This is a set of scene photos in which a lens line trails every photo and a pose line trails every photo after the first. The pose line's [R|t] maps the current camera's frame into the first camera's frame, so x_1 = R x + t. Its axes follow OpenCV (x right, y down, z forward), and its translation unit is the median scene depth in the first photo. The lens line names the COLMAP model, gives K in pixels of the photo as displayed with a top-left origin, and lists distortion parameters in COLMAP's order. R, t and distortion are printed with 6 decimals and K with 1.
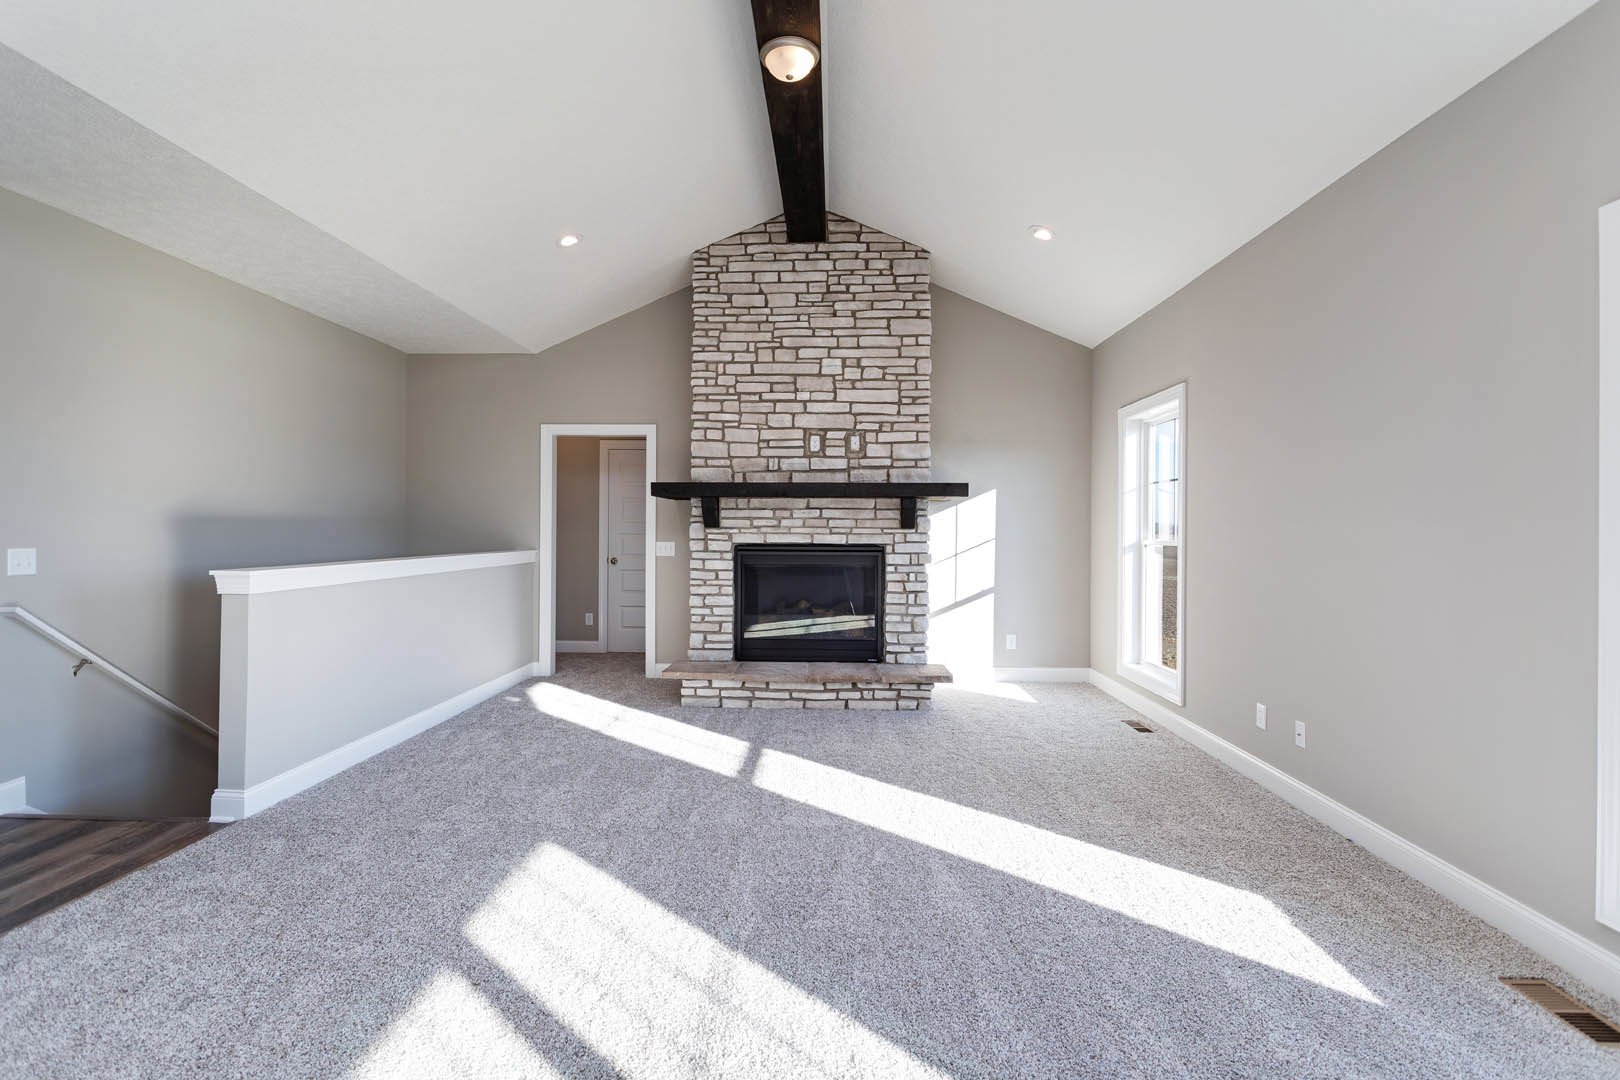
lens RADIAL K [[762.0, 0, 804.9], [0, 762.0, 526.1], [0, 0, 1]] dist [-0.000217, 0.001463]
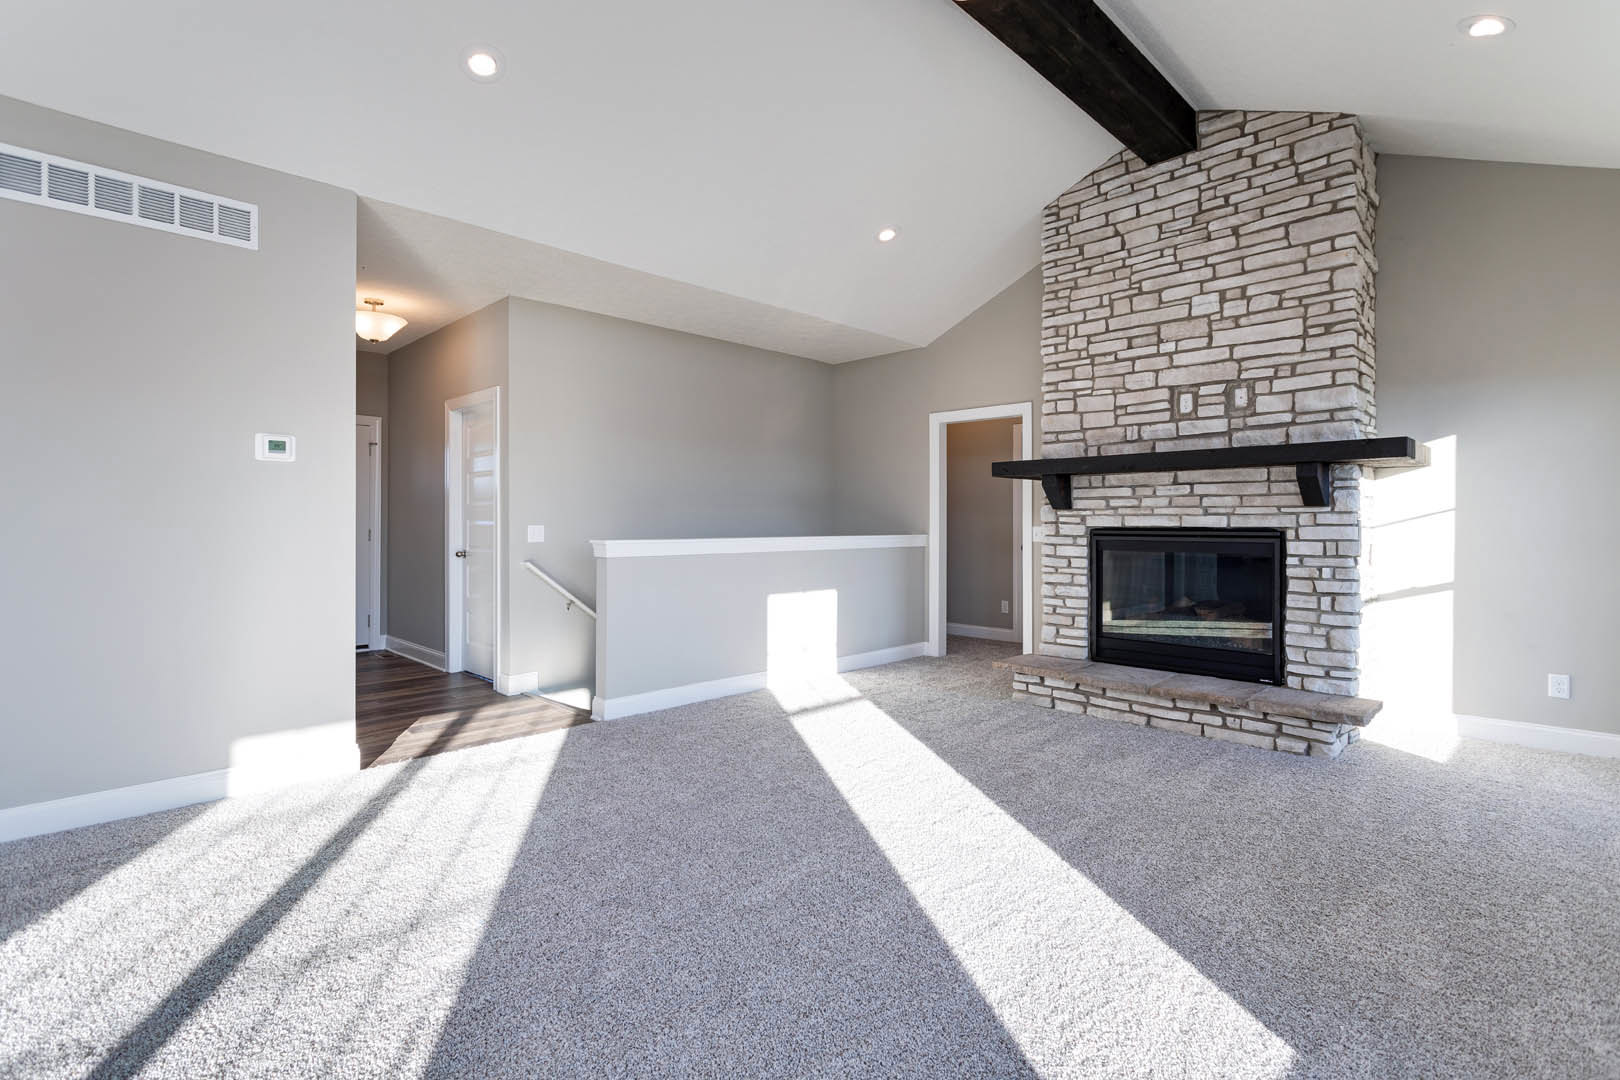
lens RADIAL K [[765.0, 0, 808.3], [0, 765.0, 521.1], [0, 0, 1]] dist [0.001998, 0.000037]
pose [[0.733230, -0.006008, -0.679954, 0.272810], [0.006268, 0.999978, -0.002076, 0.015638], [0.679952, -0.002739, 0.733252, 0.132596]]
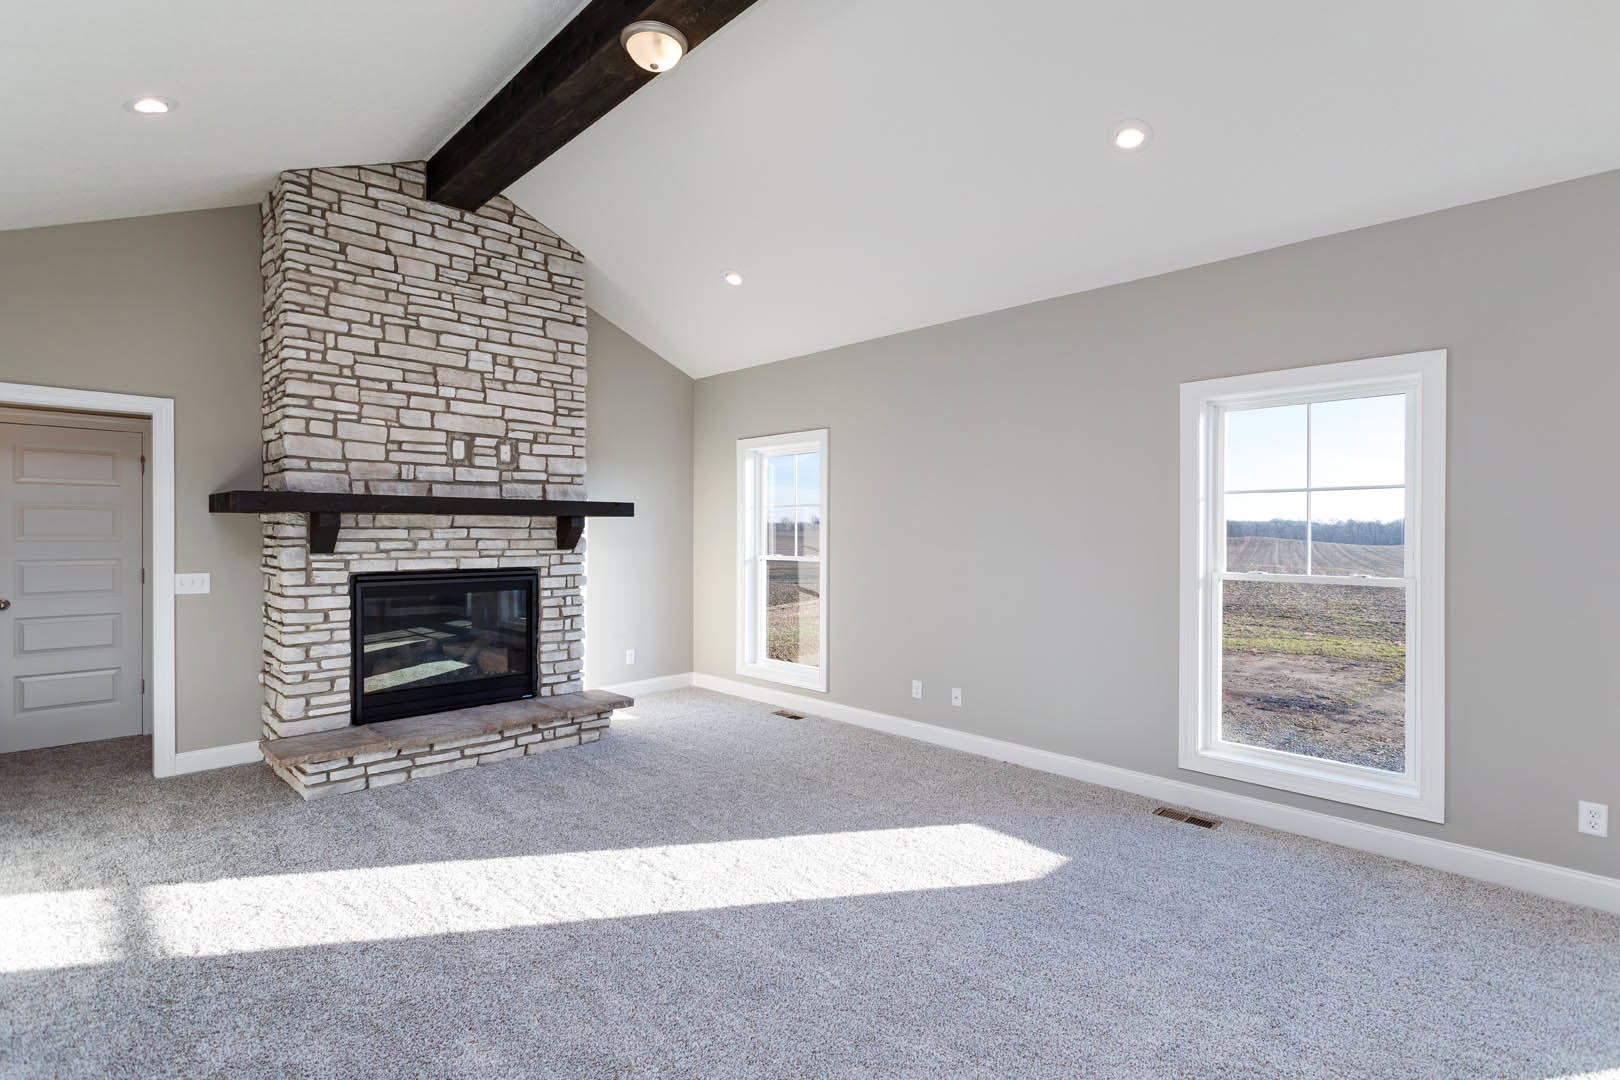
lens RADIAL K [[766.4, 0, 808.7], [0, 766.4, 536.5], [0, 0, 1]] dist [0.002042, 0.000755]
pose [[0.682521, -0.008457, 0.730817, -0.343599], [-0.003339, 0.999887, 0.014690, -0.026872], [-0.730859, -0.012466, 0.682415, 0.141619]]
